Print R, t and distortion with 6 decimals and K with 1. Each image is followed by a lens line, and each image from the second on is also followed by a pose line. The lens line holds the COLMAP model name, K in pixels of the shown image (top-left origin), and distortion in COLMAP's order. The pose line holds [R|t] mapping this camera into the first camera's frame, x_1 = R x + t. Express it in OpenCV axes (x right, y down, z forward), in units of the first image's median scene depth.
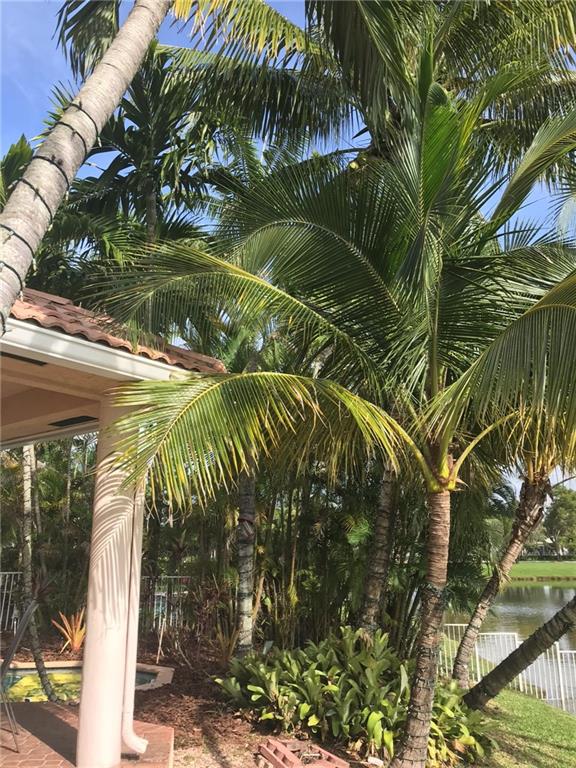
lens RADIAL K [[621.3, 0, 288.0], [0, 621.3, 384.0], [0, 0, 1]] dist [0.002492, 0.001209]
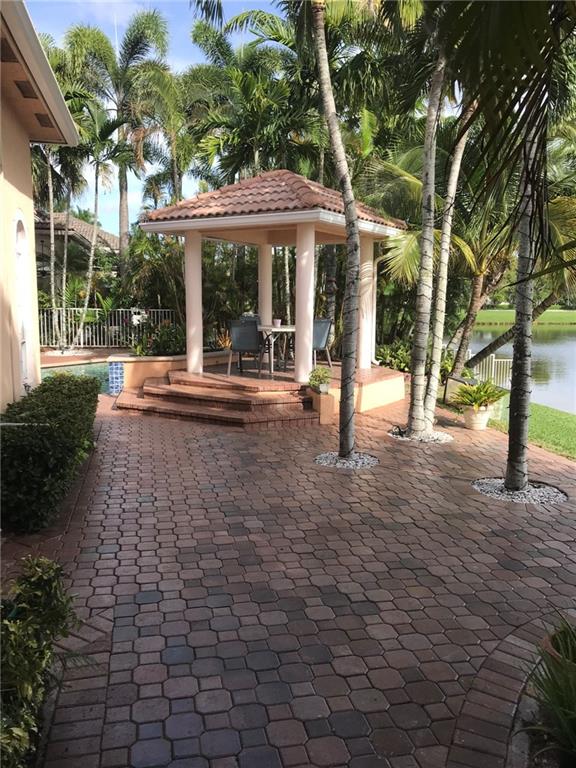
lens RADIAL K [[621.3, 0, 288.0], [0, 621.3, 384.0], [0, 0, 1]] dist [0.002492, 0.001209]
pose [[0.994745, -0.010709, 0.101826, -0.636507], [-0.029545, 0.922190, 0.385607, -0.294496], [-0.098032, -0.386589, 0.917027, -1.111647]]
